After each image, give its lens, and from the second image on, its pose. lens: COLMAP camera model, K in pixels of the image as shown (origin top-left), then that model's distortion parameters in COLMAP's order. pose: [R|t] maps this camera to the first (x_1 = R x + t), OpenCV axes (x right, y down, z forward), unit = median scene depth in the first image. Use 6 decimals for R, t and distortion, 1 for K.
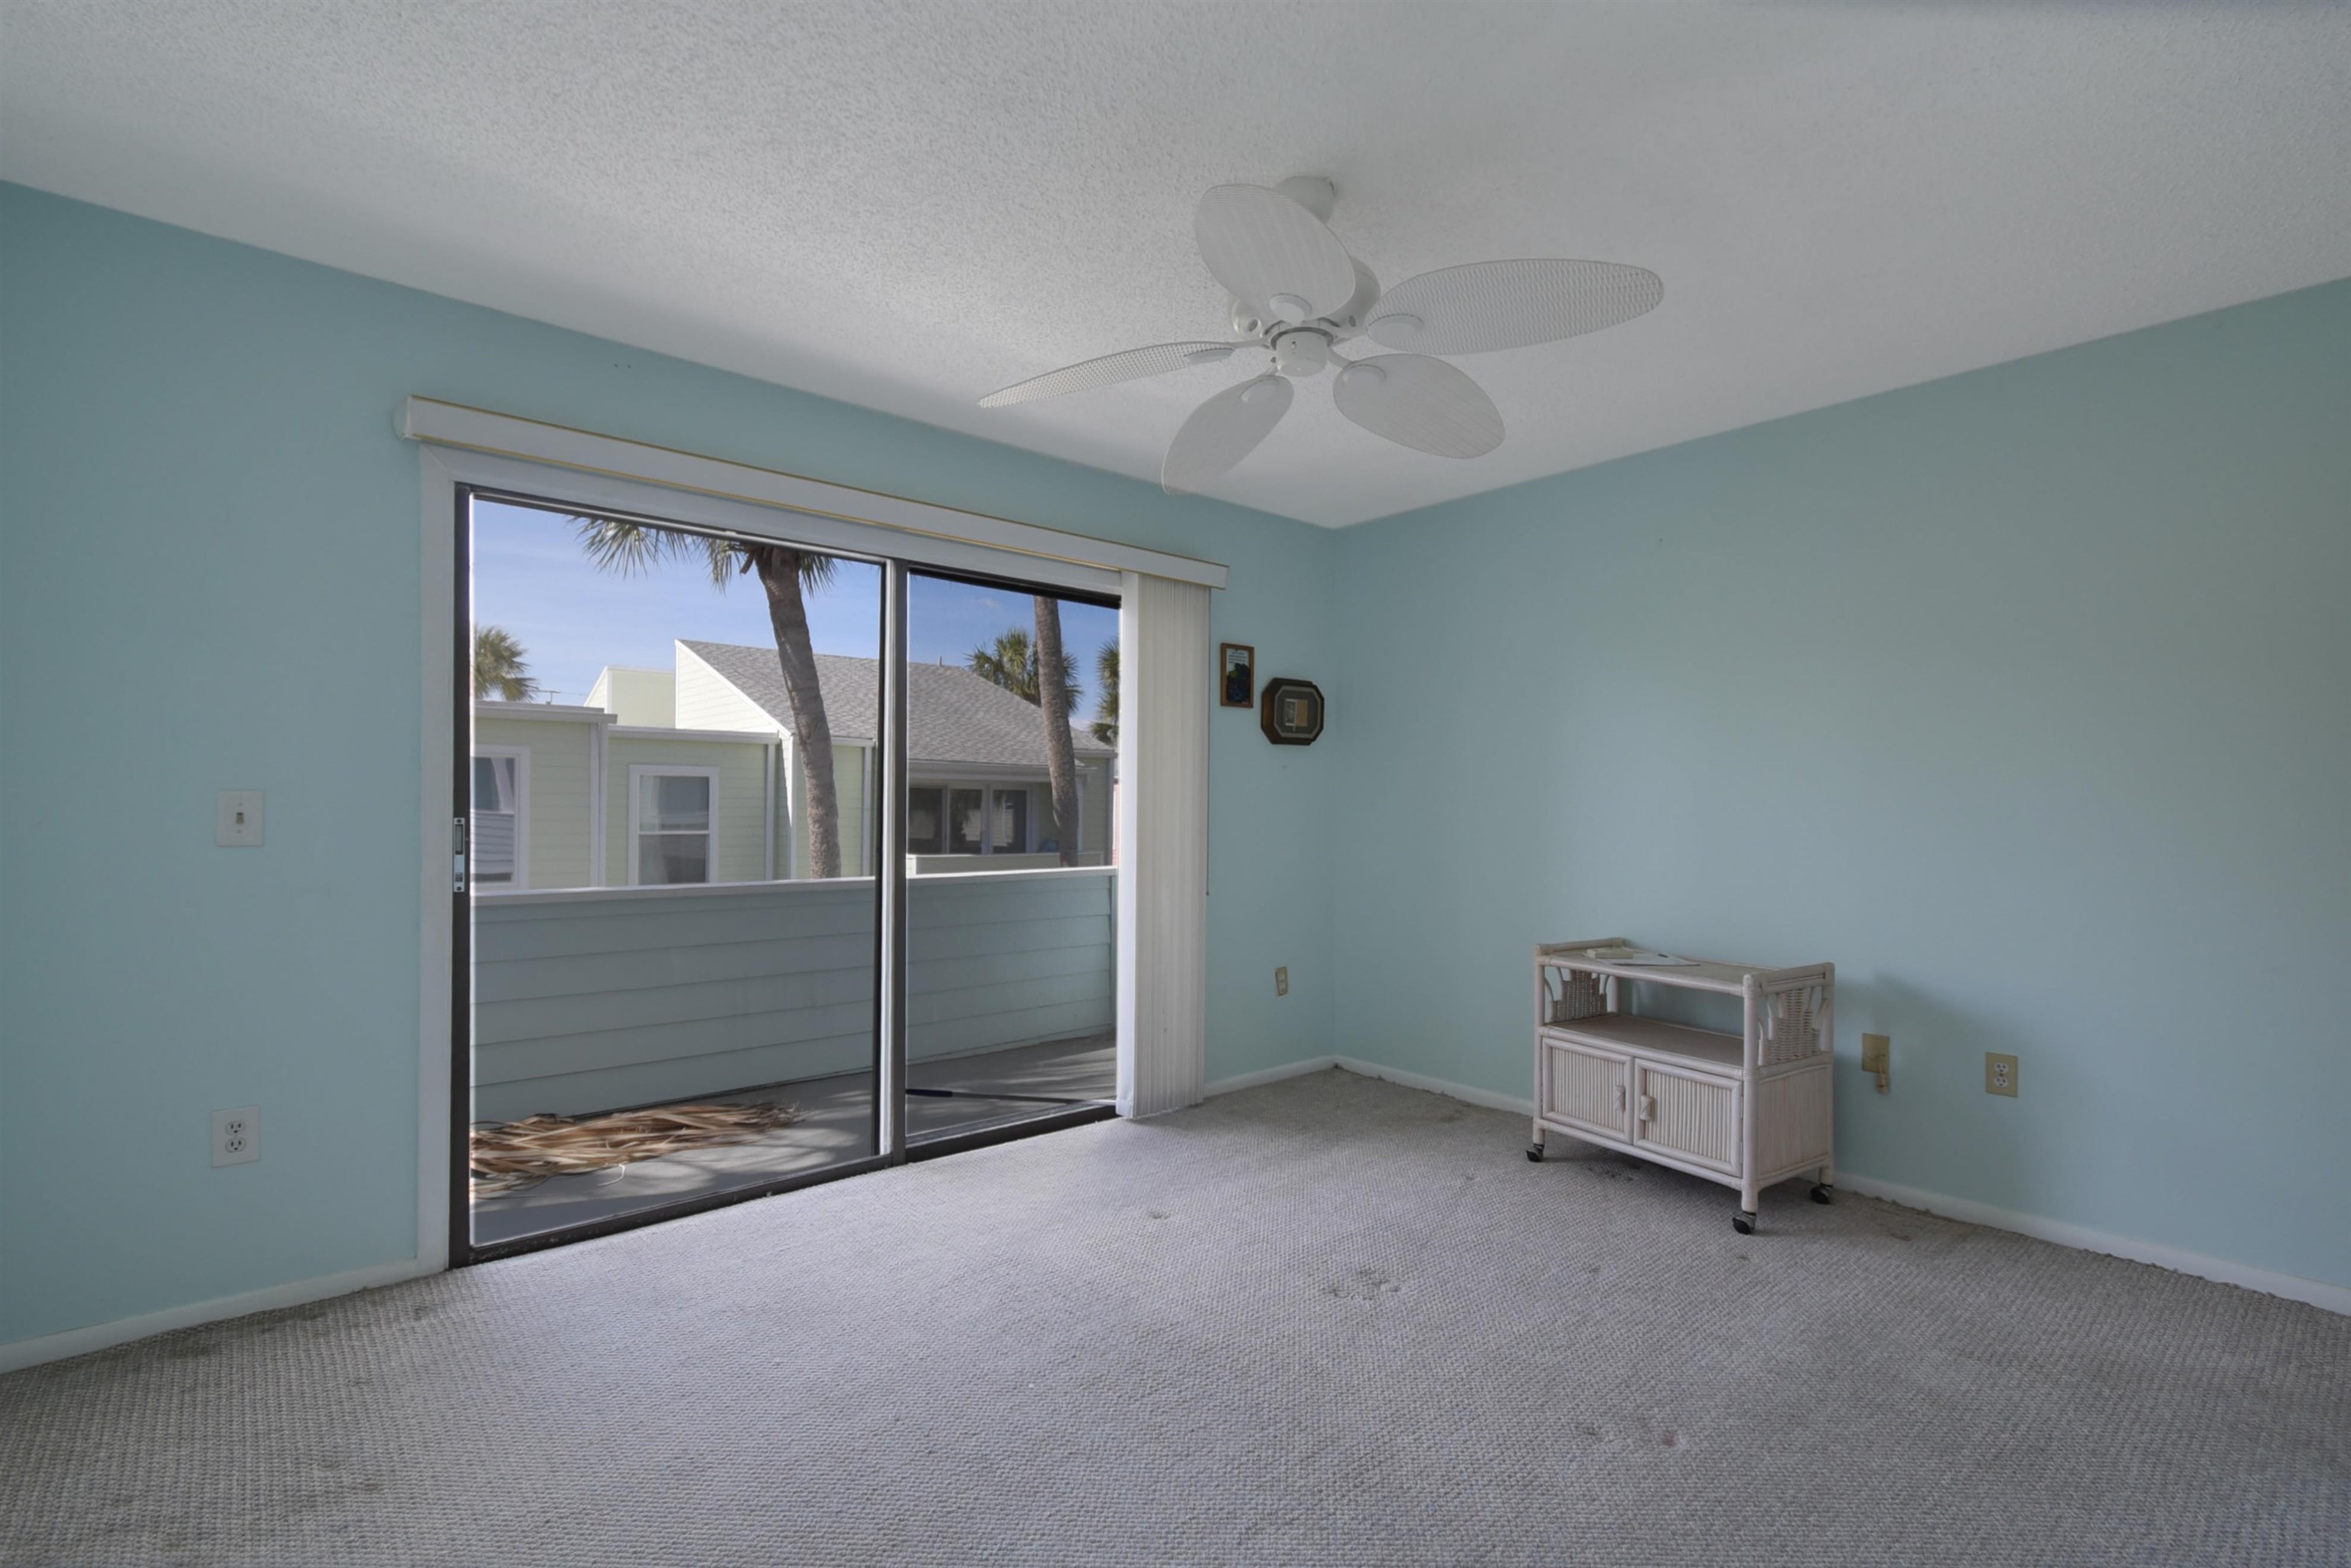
lens RADIAL K [[1133.4, 0, 1172.8], [0, 1133.4, 792.3], [0, 0, 1]] dist [0.000005, -0.000853]
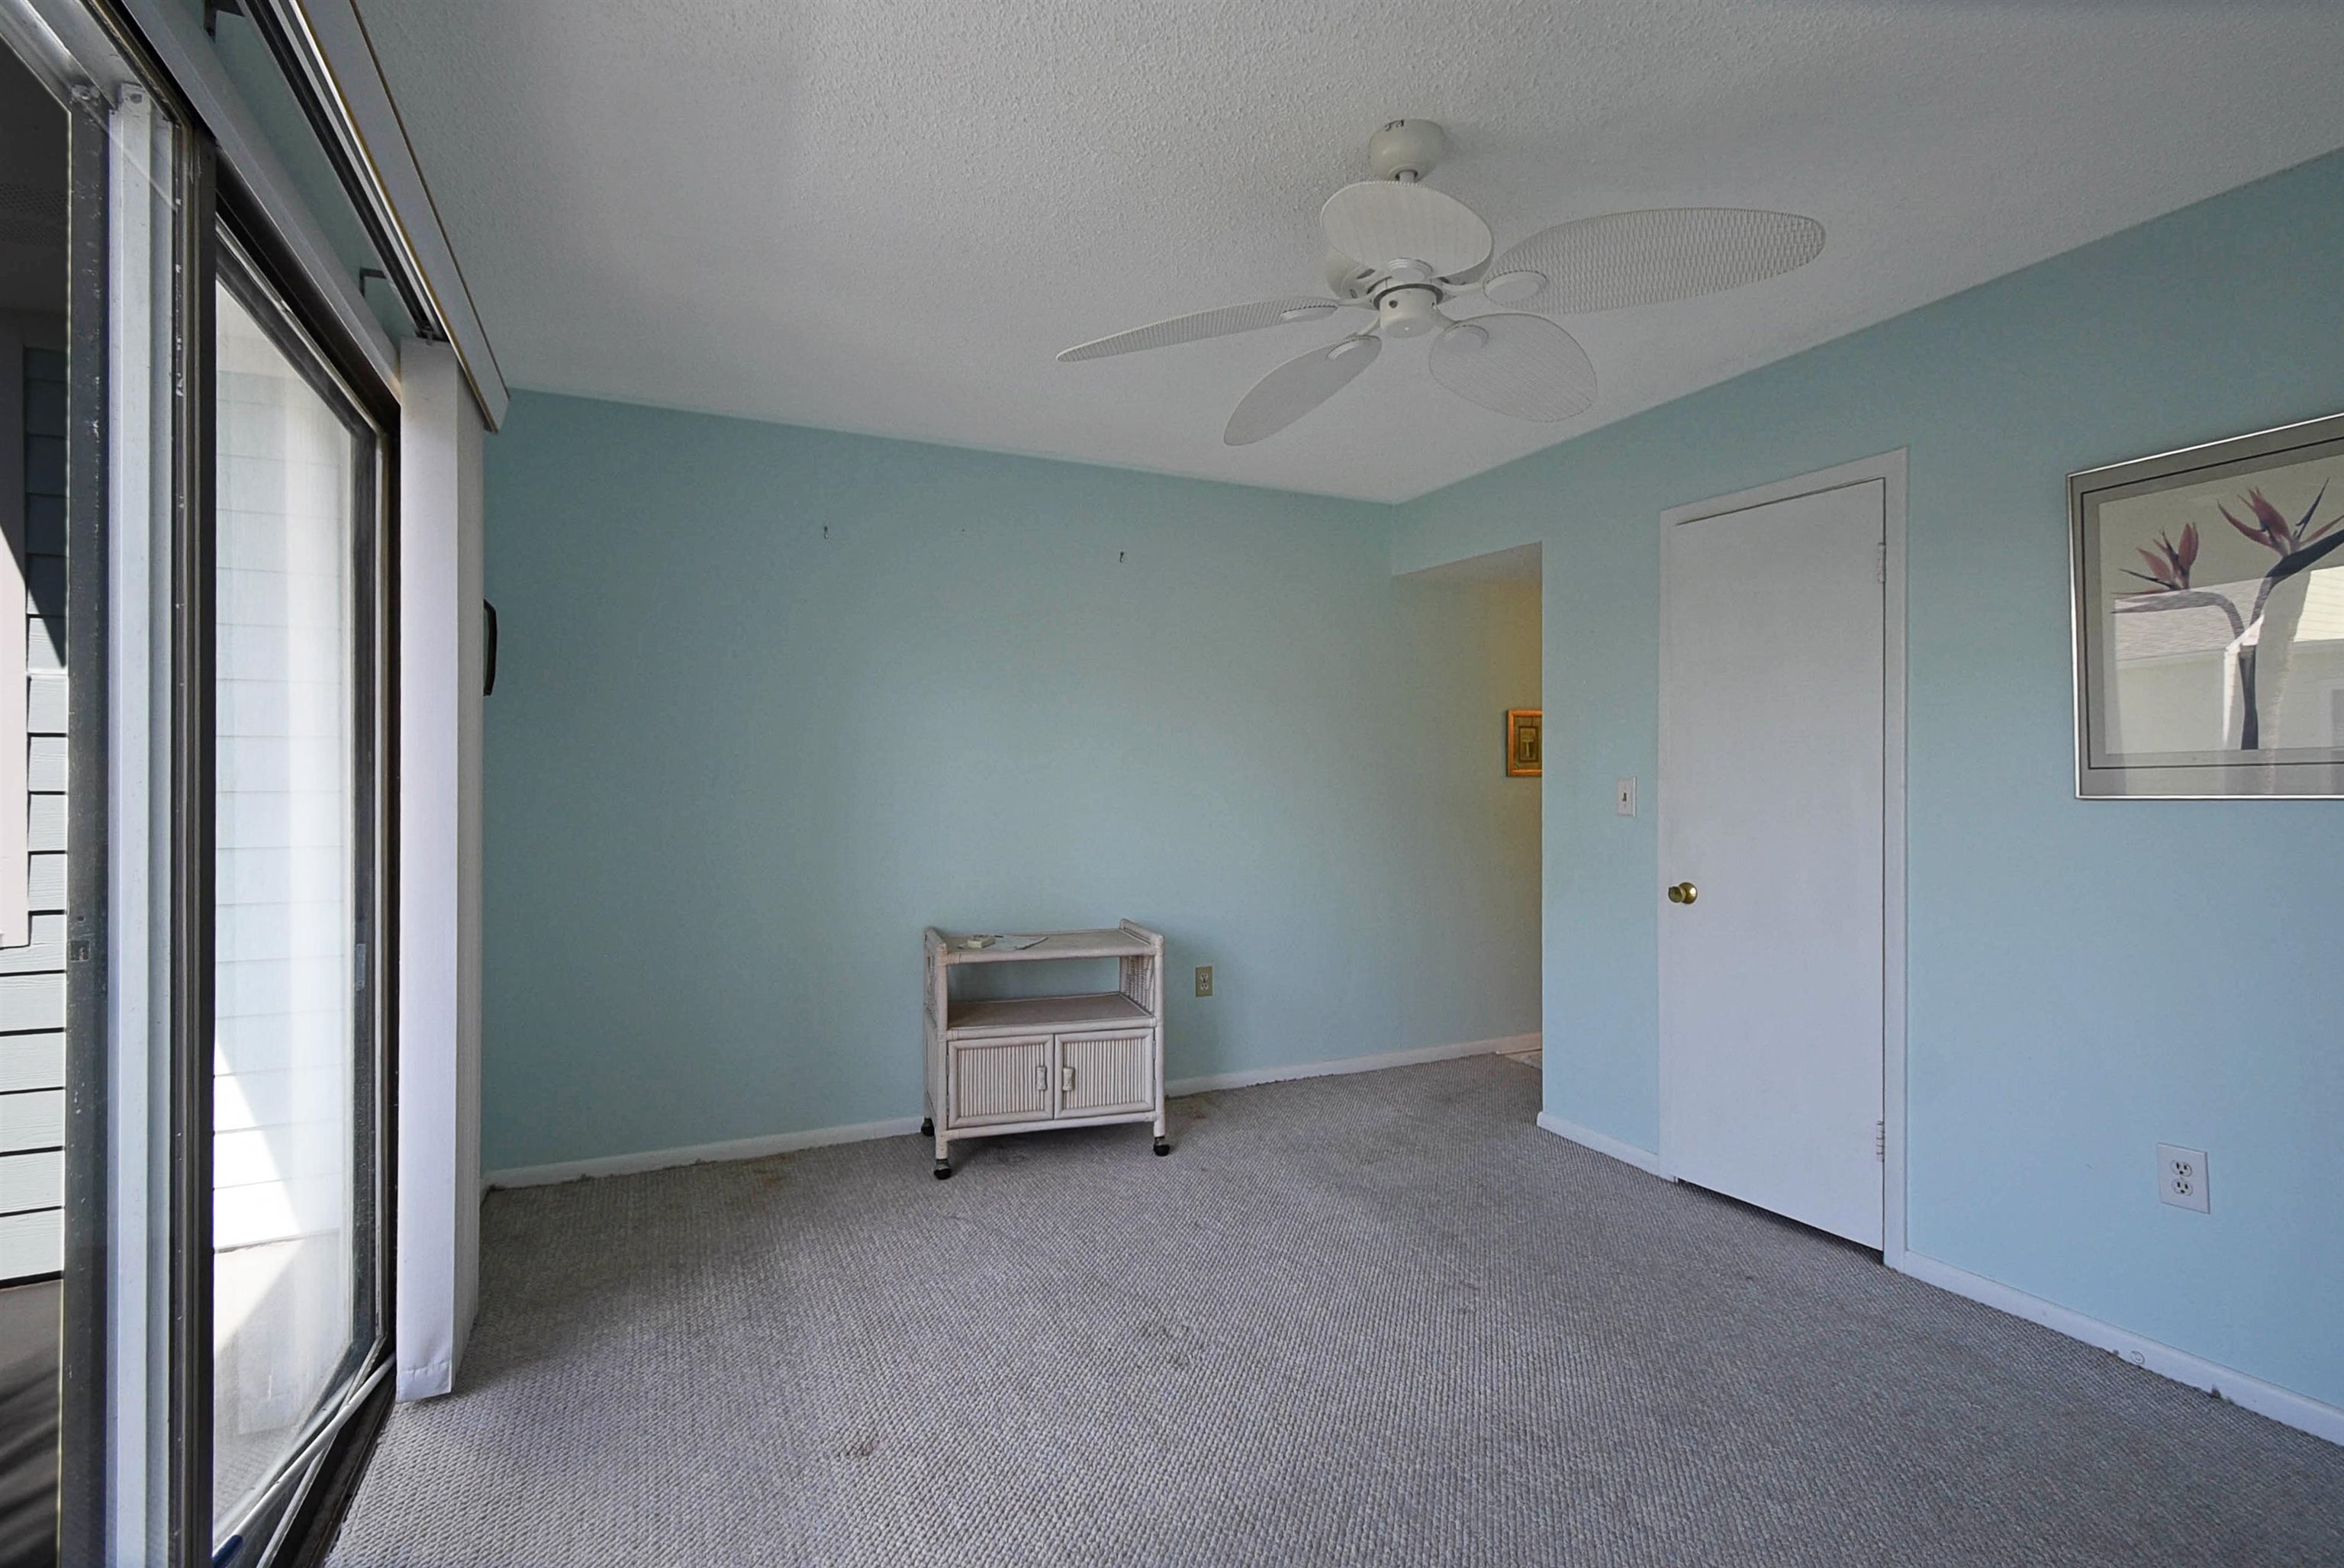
lens RADIAL K [[1054.8, 0, 1231.0], [0, 1054.8, 785.2], [0, 0, 1]] dist [0.001391, 0.000009]
pose [[0.239539, -0.002945, 0.970882, -0.504327], [-0.007670, 0.999958, 0.004925, -0.000004], [-0.970857, -0.008626, 0.239506, 0.631284]]
